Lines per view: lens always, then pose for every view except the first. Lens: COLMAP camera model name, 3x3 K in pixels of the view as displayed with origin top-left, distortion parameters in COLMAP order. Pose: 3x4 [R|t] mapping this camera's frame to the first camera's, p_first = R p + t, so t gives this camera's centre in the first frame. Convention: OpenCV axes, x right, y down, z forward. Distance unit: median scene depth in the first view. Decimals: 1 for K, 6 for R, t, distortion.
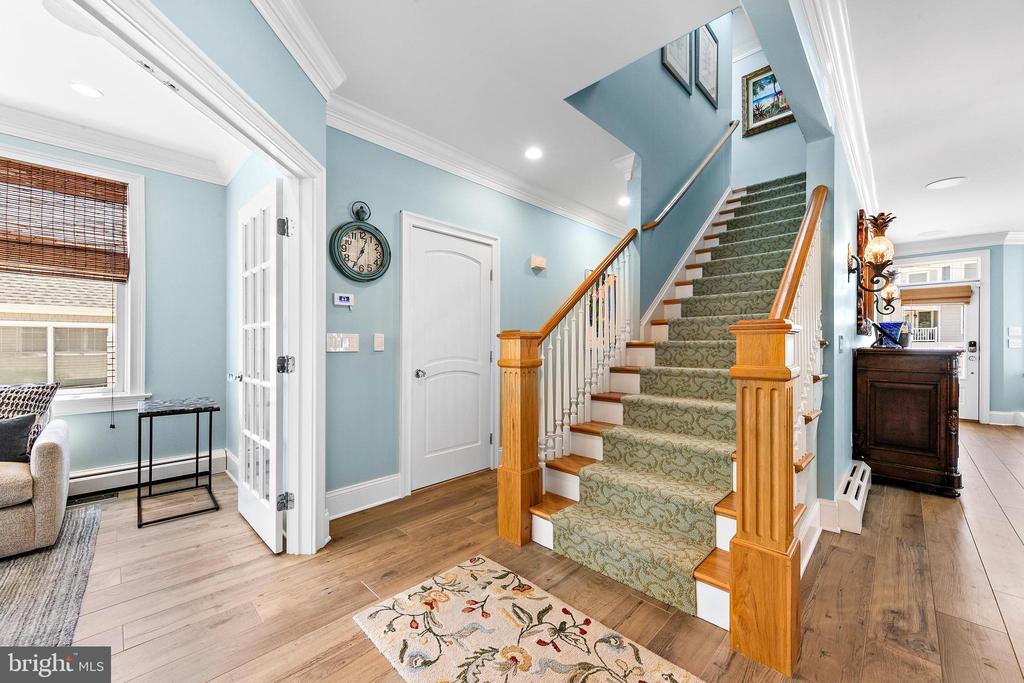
lens RADIAL K [[395.5, 0, 515.7], [0, 395.5, 342.9], [0, 0, 1]] dist [-0.000474, 0.000653]
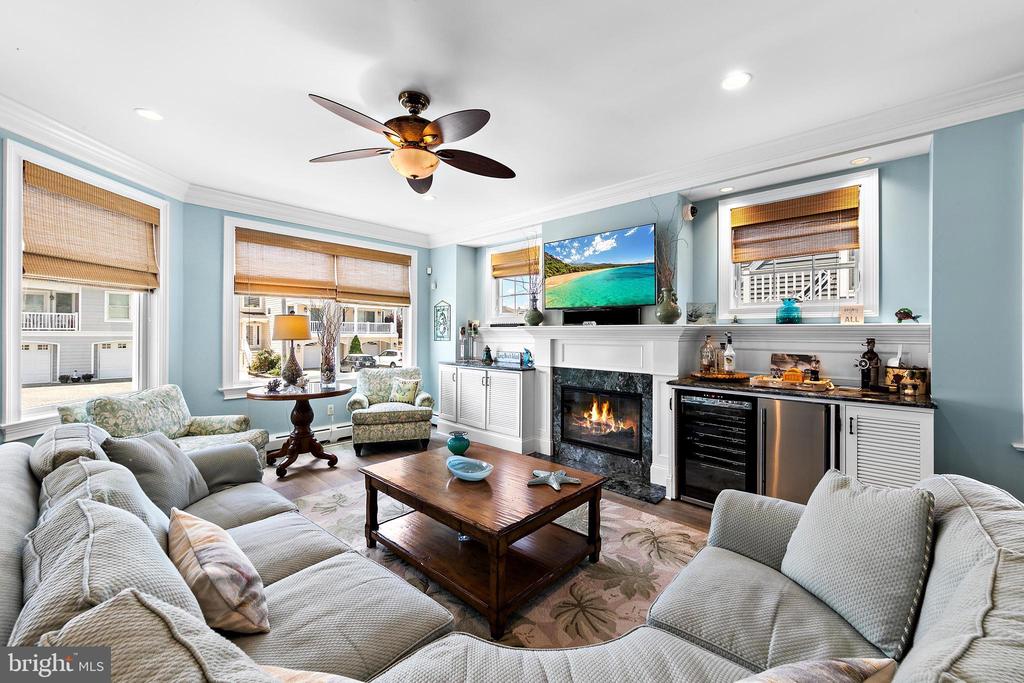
lens RADIAL K [[395.5, 0, 510.0], [0, 395.5, 336.0], [0, 0, 1]] dist [-0.000474, 0.000653]
pose [[-0.018572, -0.009732, 0.999780, 1.589089], [-0.008360, 0.999919, 0.009578, -0.056405], [-0.999793, -0.008180, -0.018652, 0.850707]]
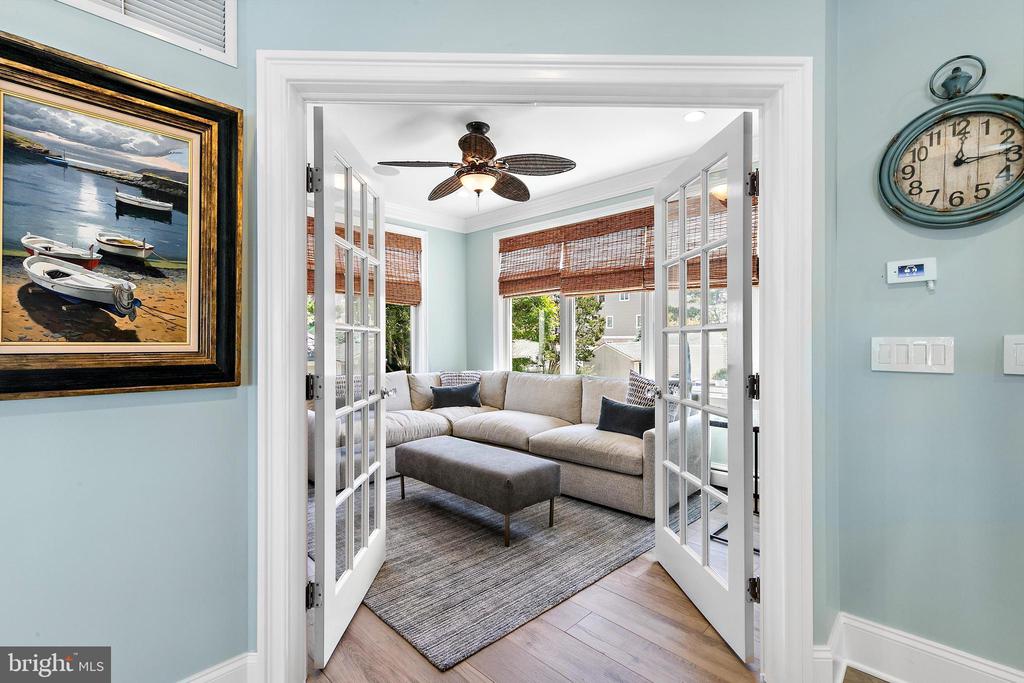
lens RADIAL K [[461.8, 0, 513.8], [0, 461.8, 336.6], [0, 0, 1]] dist [0.000588, 0.000020]
pose [[-0.012537, -0.008057, -0.999889, 0.155261], [-0.002011, 0.999966, -0.008033, -0.015834], [0.999919, 0.001910, -0.012552, 0.433695]]
